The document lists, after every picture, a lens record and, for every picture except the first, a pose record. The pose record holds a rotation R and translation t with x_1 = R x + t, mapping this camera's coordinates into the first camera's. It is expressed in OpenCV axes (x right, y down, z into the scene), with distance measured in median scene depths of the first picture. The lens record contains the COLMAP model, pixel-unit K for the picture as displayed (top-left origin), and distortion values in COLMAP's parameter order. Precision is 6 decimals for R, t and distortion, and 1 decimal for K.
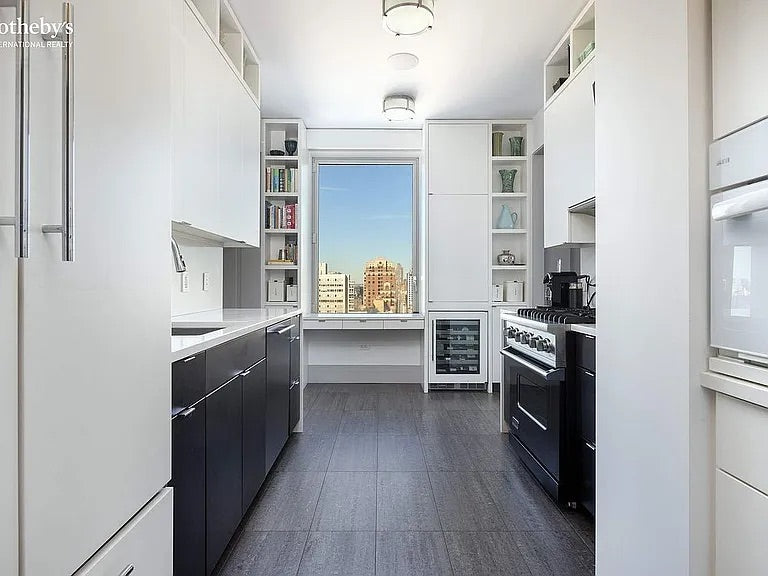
lens RADIAL K [[418.3, 0, 381.4], [0, 418.3, 285.3], [0, 0, 1]] dist [-0.006454, -0.000779]
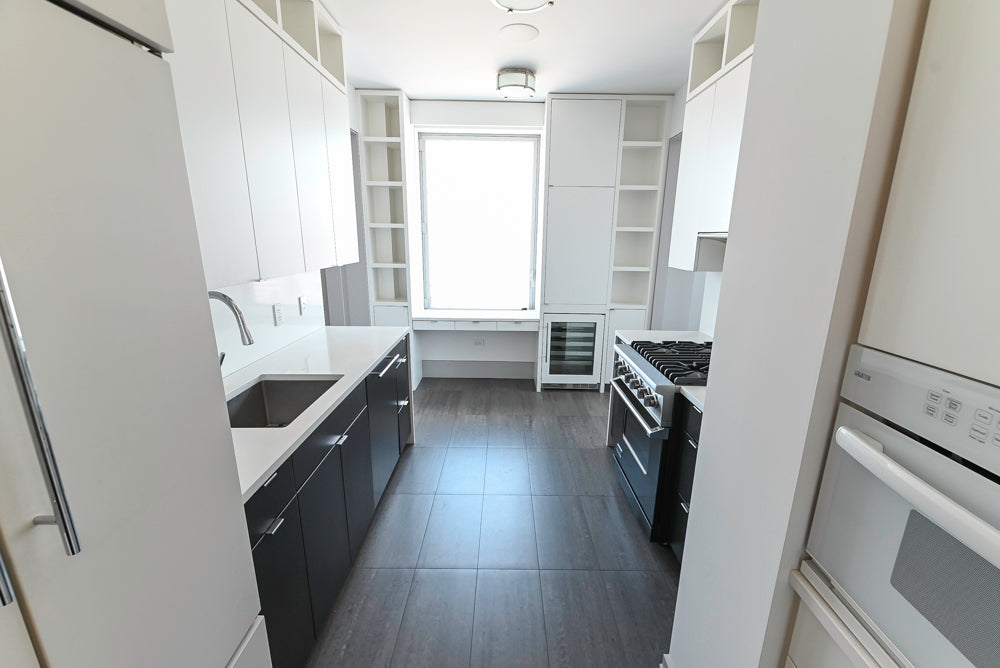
lens RADIAL K [[418.5, 0, 506.7], [0, 418.5, 343.5], [0, 0, 1]] dist [-0.001263, -0.005531]
pose [[0.999893, 0.013673, 0.005245, 0.023121], [-0.014555, 0.967482, 0.252520, -0.117842], [-0.001622, -0.252569, 0.967578, 0.047200]]
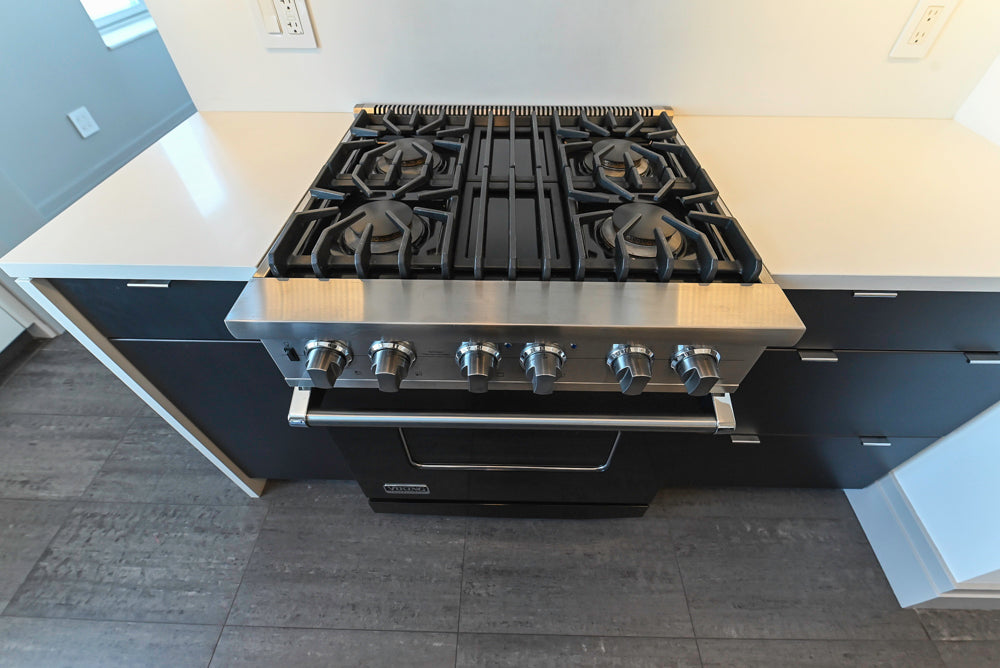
lens RADIAL K [[418.5, 0, 496.9], [0, 418.5, 328.4], [0, 0, 1]] dist [-0.001263, -0.005531]
pose [[0.021772, -0.730532, 0.682531, 0.100376], [-0.005908, 0.682587, 0.730781, -0.053060], [-0.999745, -0.019943, 0.010545, 0.575385]]
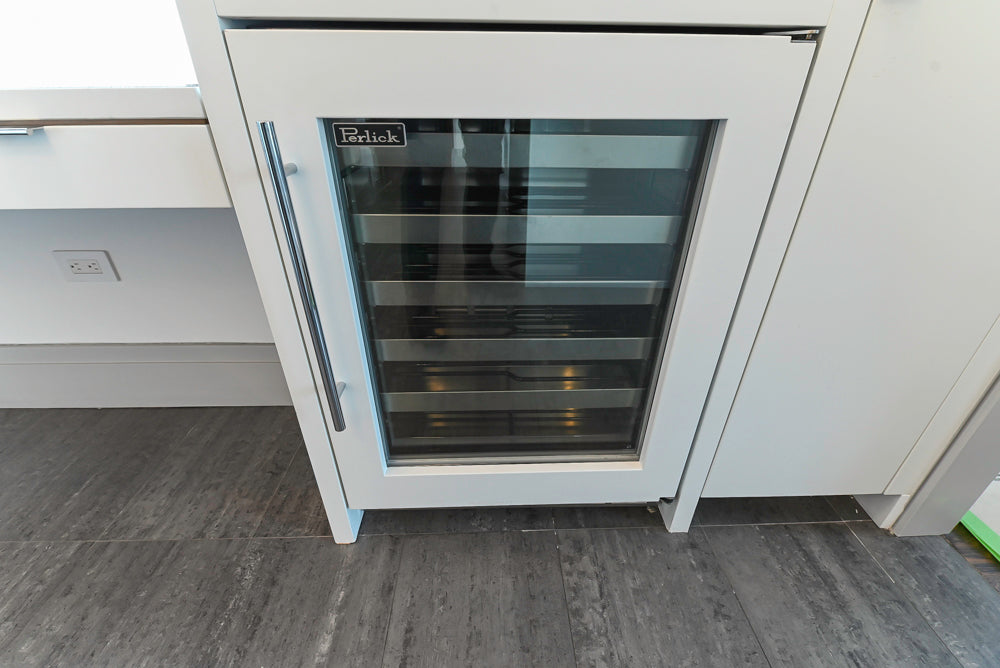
lens RADIAL K [[418.5, 0, 499.9], [0, 418.5, 332.1], [0, 0, 1]] dist [-0.001263, -0.005531]
pose [[0.999623, -0.012373, 0.024514, 0.179618], [-0.001627, 0.864478, 0.502667, 0.077866], [-0.027412, -0.502518, 0.864132, 0.907998]]
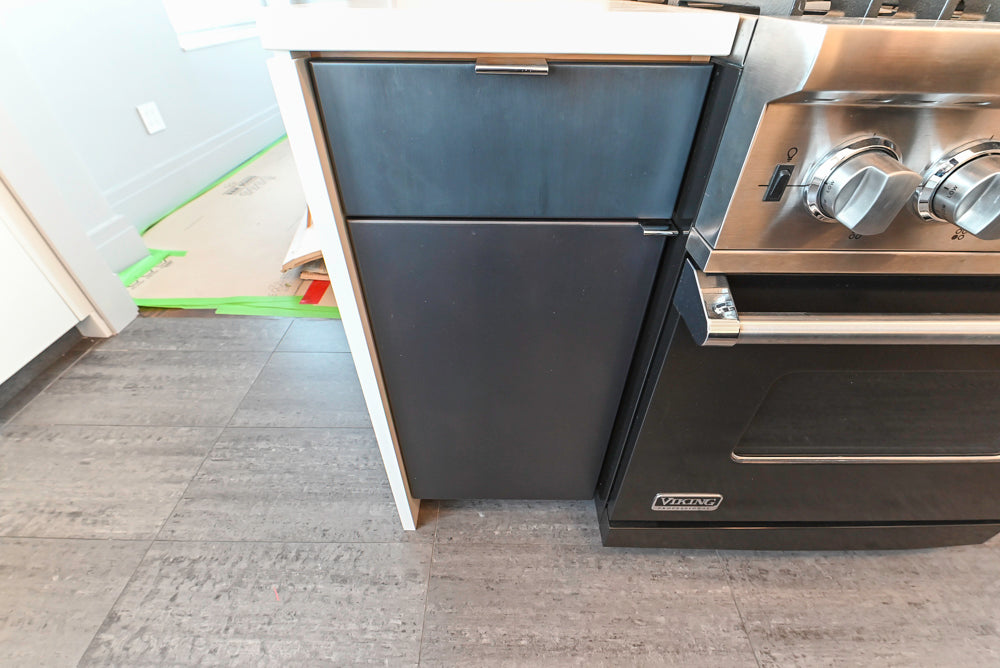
lens RADIAL K [[418.5, 0, 499.3], [0, 418.5, 326.8], [0, 0, 1]] dist [-0.001263, -0.005531]
pose [[0.005529, -0.630640, 0.776055, 0.113728], [-0.012797, 0.775959, 0.630653, 0.038561], [-0.999903, -0.013418, -0.003780, 0.711589]]
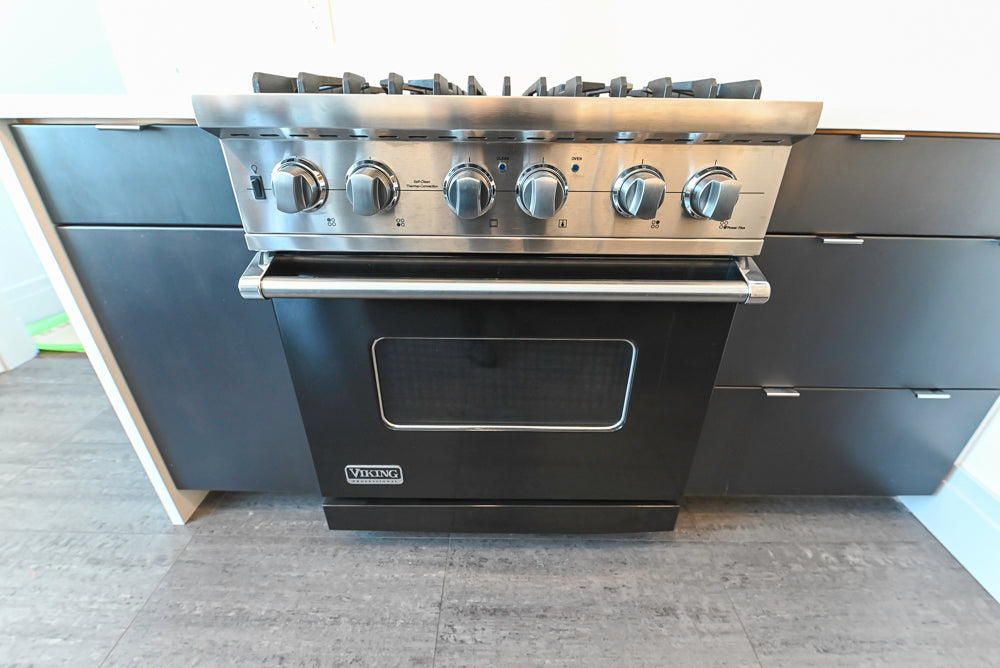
lens RADIAL K [[418.5, 0, 498.8], [0, 418.5, 325.5], [0, 0, 1]] dist [-0.001263, -0.005531]
pose [[0.003774, -0.452909, 0.891549, 0.053482], [-0.019015, 0.891362, 0.452894, 0.044799], [-0.999812, -0.018662, -0.005248, 0.573137]]
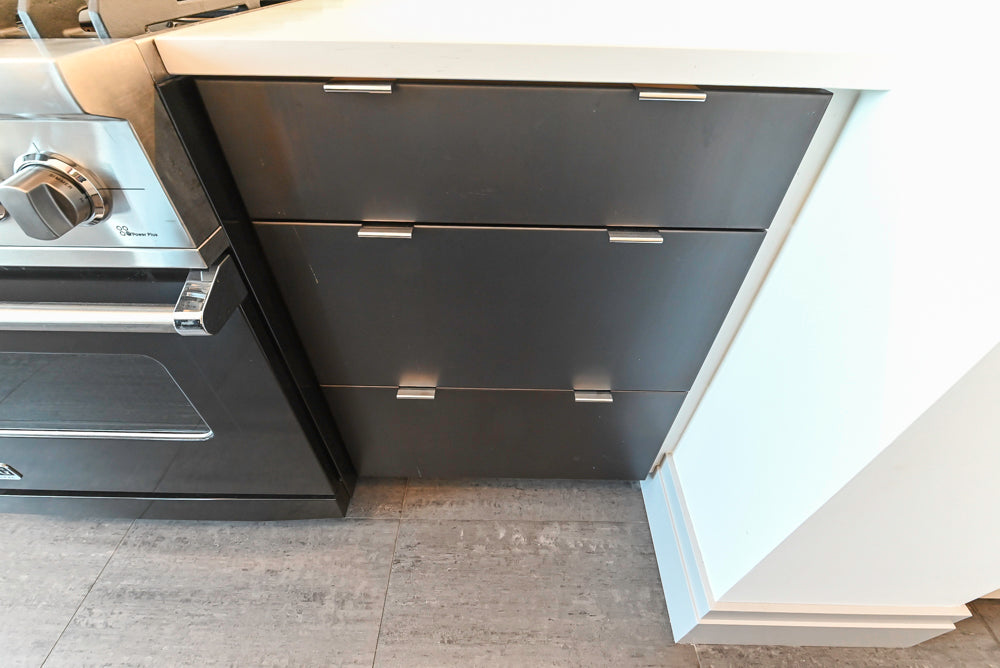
lens RADIAL K [[418.5, 0, 498.0], [0, 418.5, 333.8], [0, 0, 1]] dist [-0.001263, -0.005531]
pose [[0.004726, -0.673601, 0.739080, 0.109350], [-0.025337, 0.738770, 0.673481, 0.028069], [-0.999668, -0.021909, -0.013576, 0.404216]]
